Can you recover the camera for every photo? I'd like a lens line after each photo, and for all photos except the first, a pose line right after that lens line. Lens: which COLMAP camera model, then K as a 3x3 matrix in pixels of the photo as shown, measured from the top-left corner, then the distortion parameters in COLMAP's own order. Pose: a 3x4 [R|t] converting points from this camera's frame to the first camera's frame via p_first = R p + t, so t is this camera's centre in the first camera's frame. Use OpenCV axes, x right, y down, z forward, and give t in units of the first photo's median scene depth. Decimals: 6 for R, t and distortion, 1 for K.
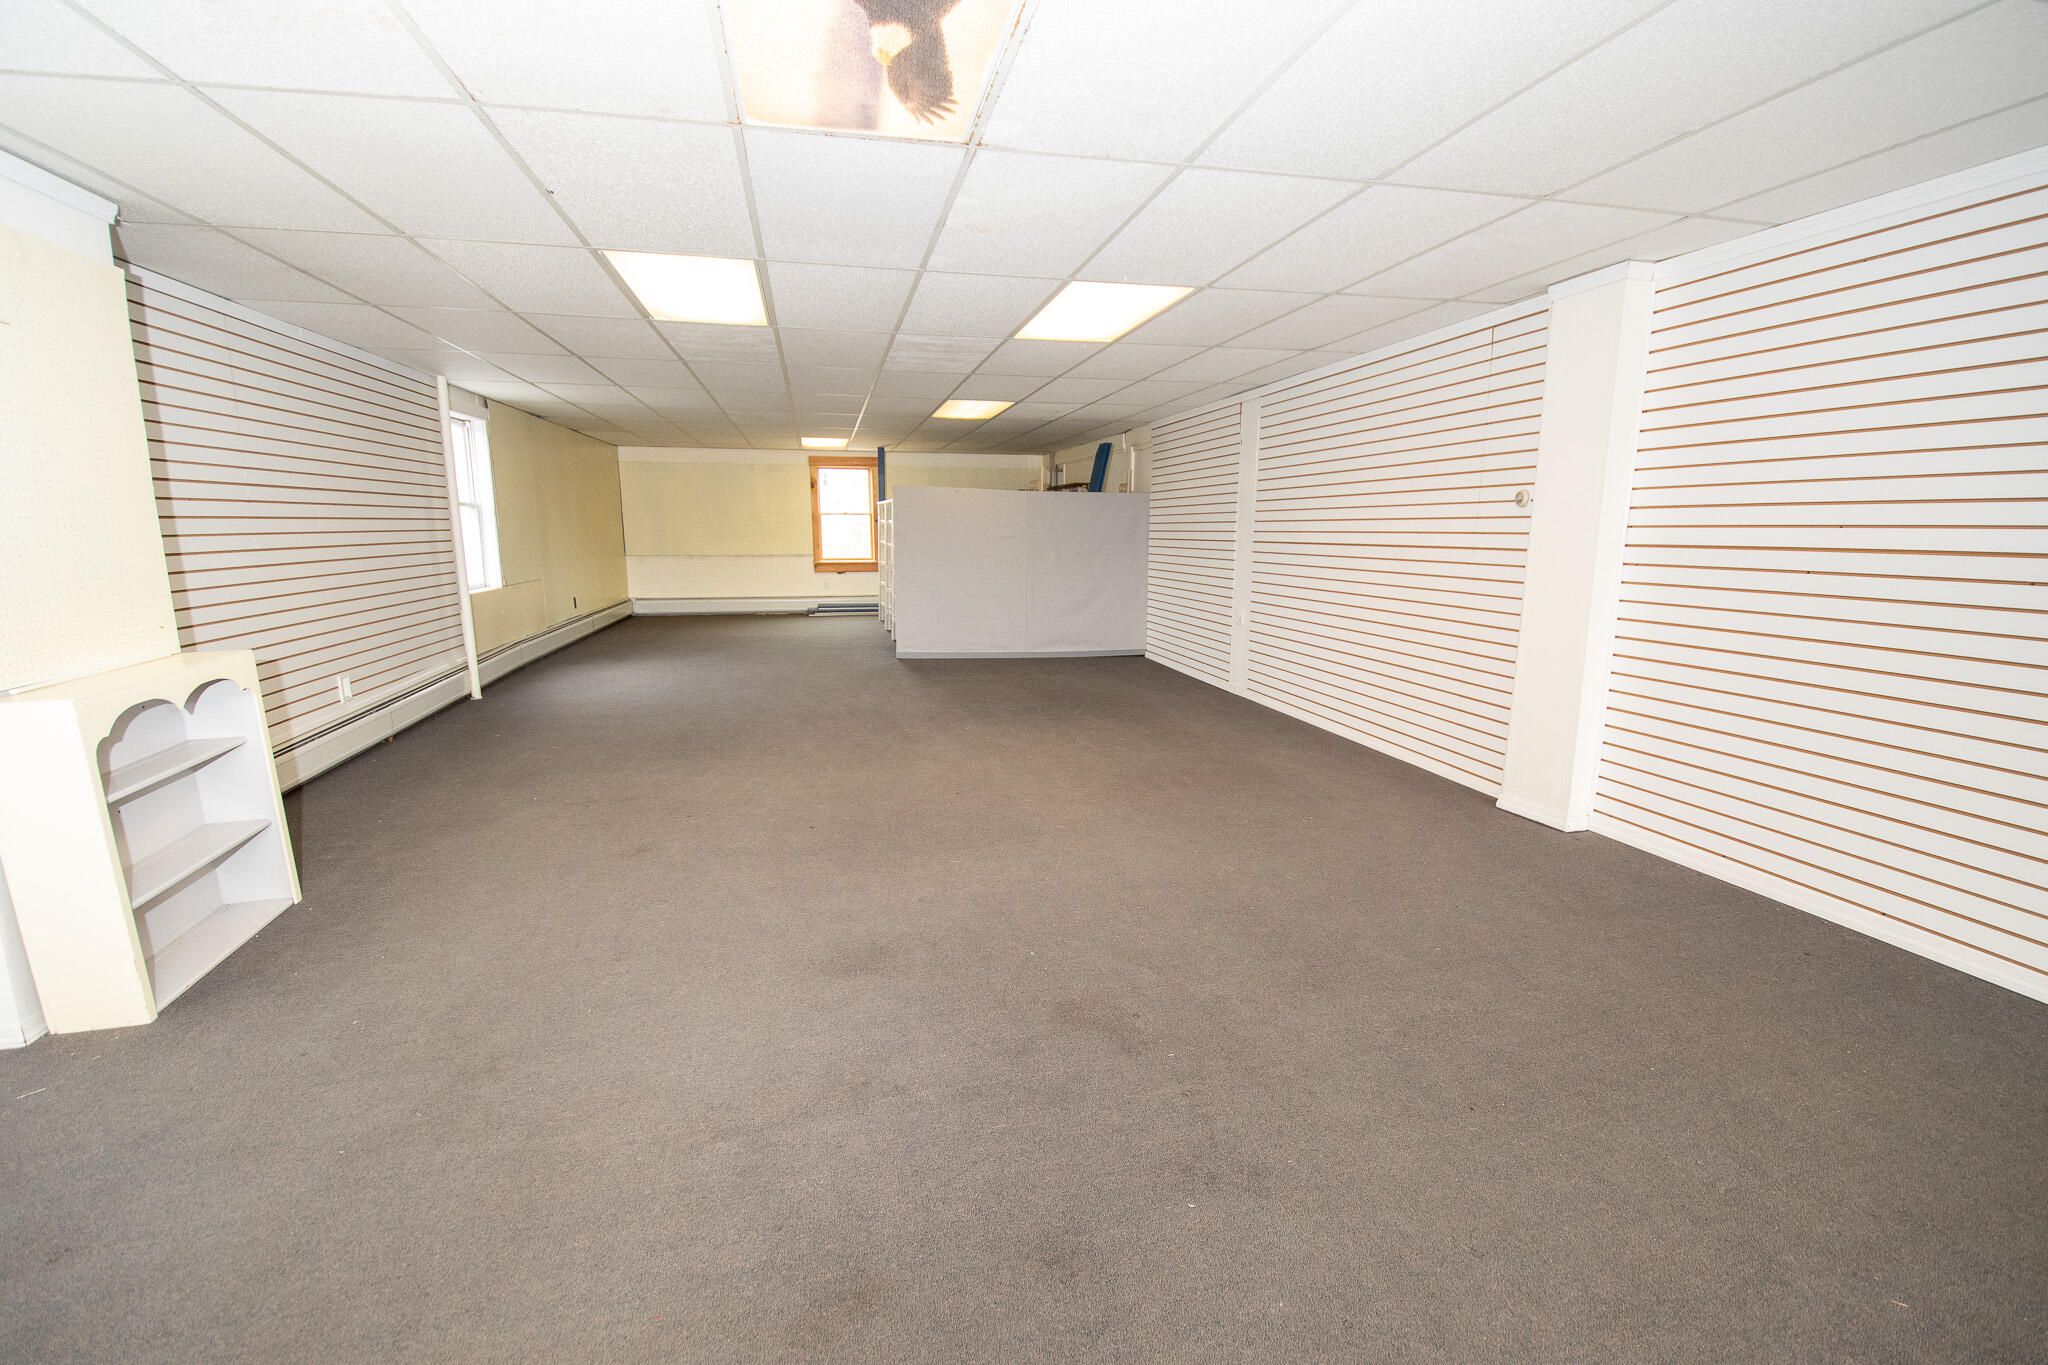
lens RADIAL K [[893.8, 0, 1031.4], [0, 893.8, 691.0], [0, 0, 1]] dist [0.017071, -0.024642]
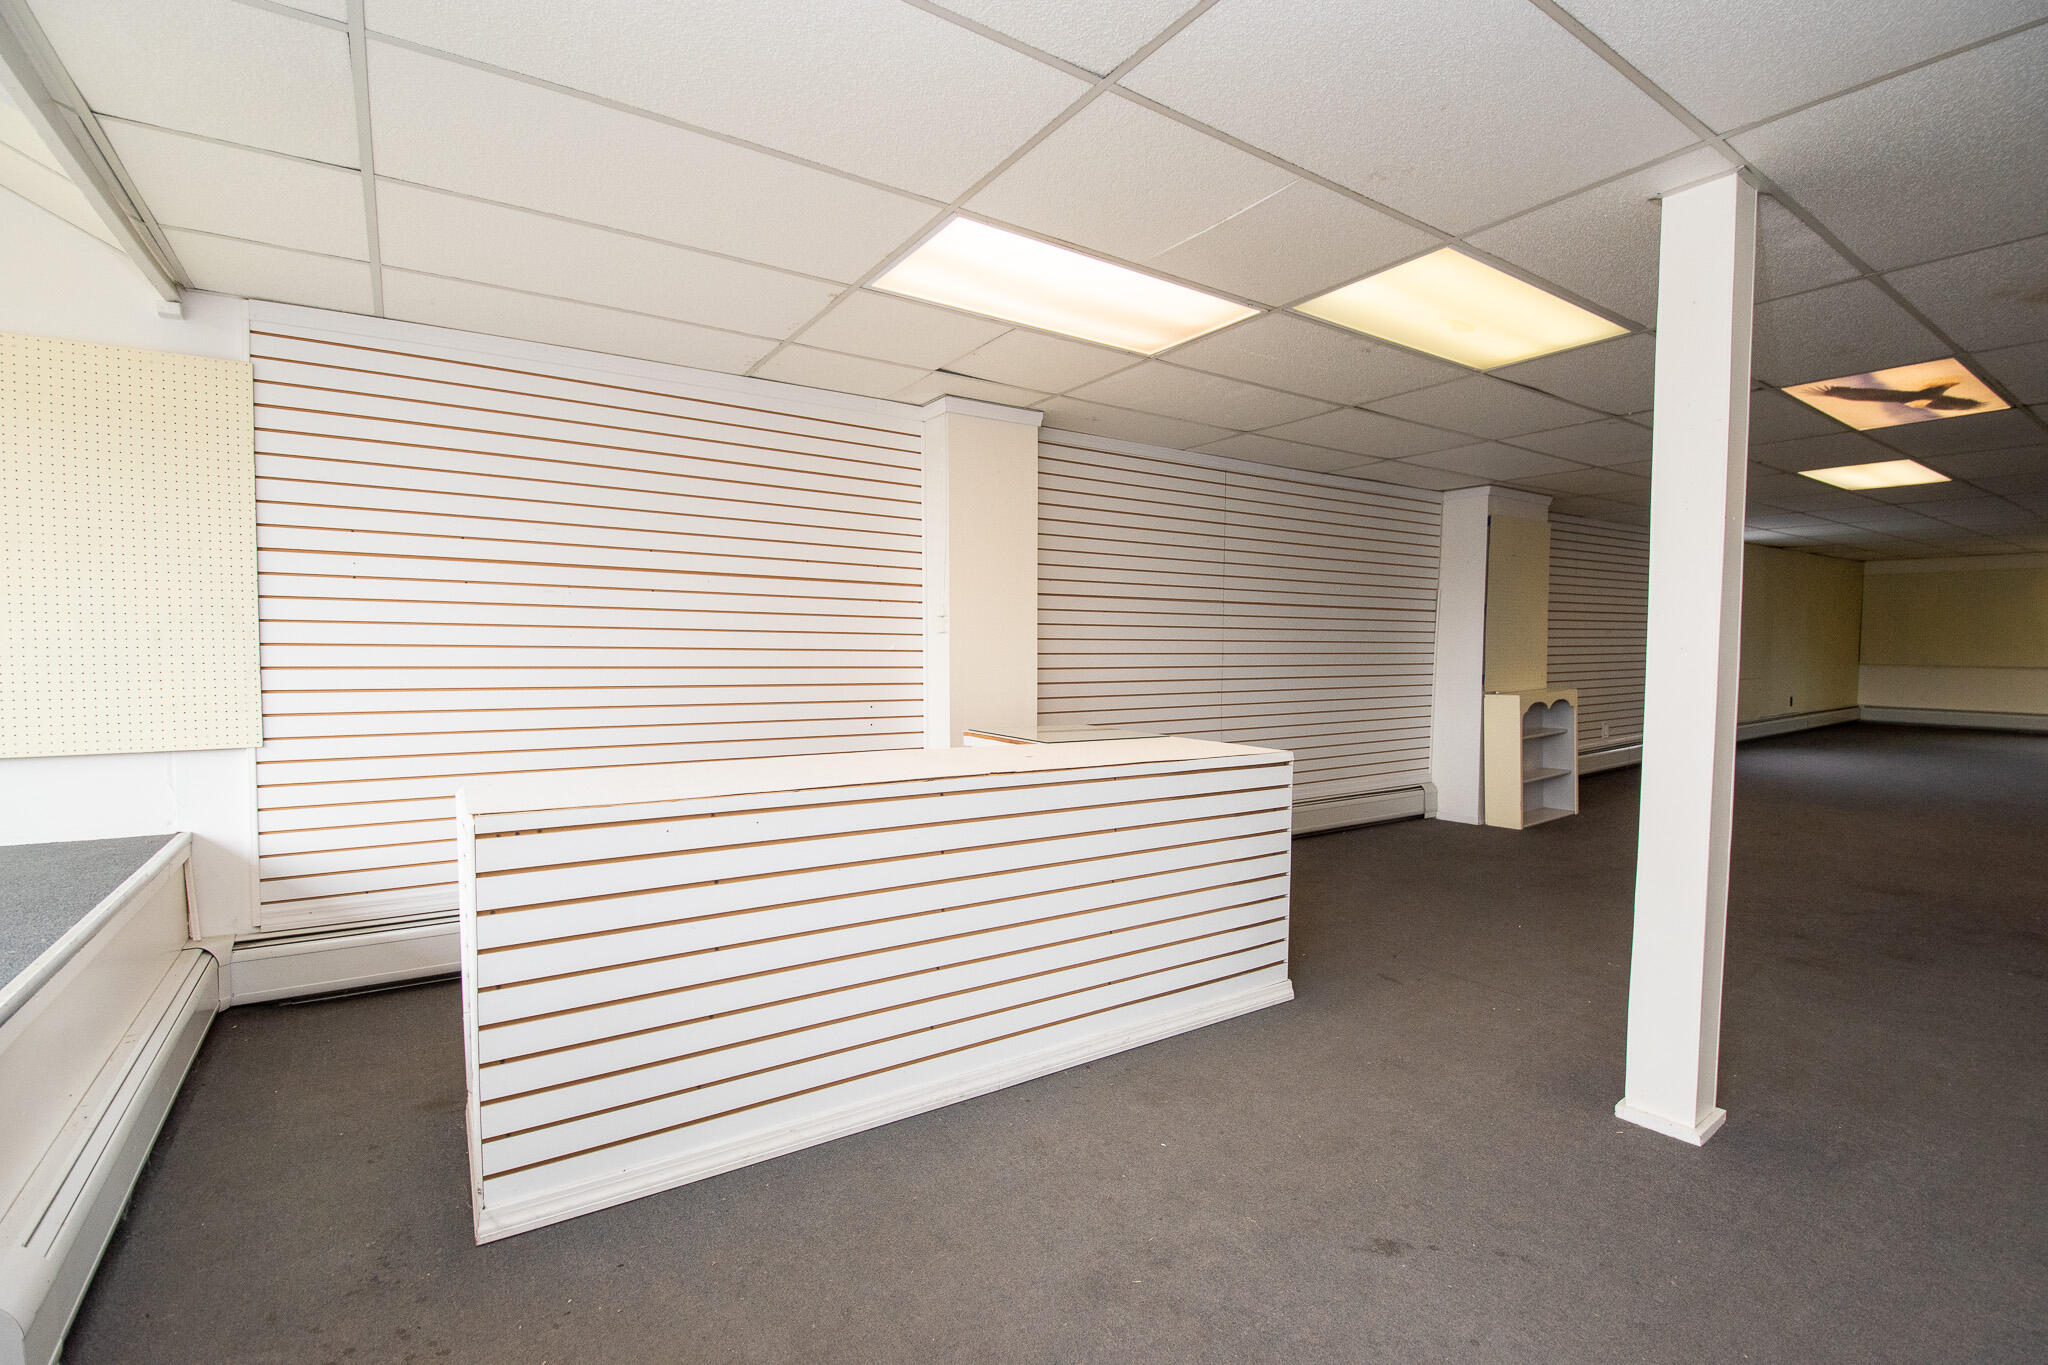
lens RADIAL K [[893.8, 0, 1031.4], [0, 893.8, 691.0], [0, 0, 1]] dist [0.017071, -0.024642]
pose [[0.358295, 0.054068, -0.932041, 0.205627], [-0.168760, 0.985627, -0.007699, 0.061085], [0.918229, 0.160050, 0.362270, -0.306518]]
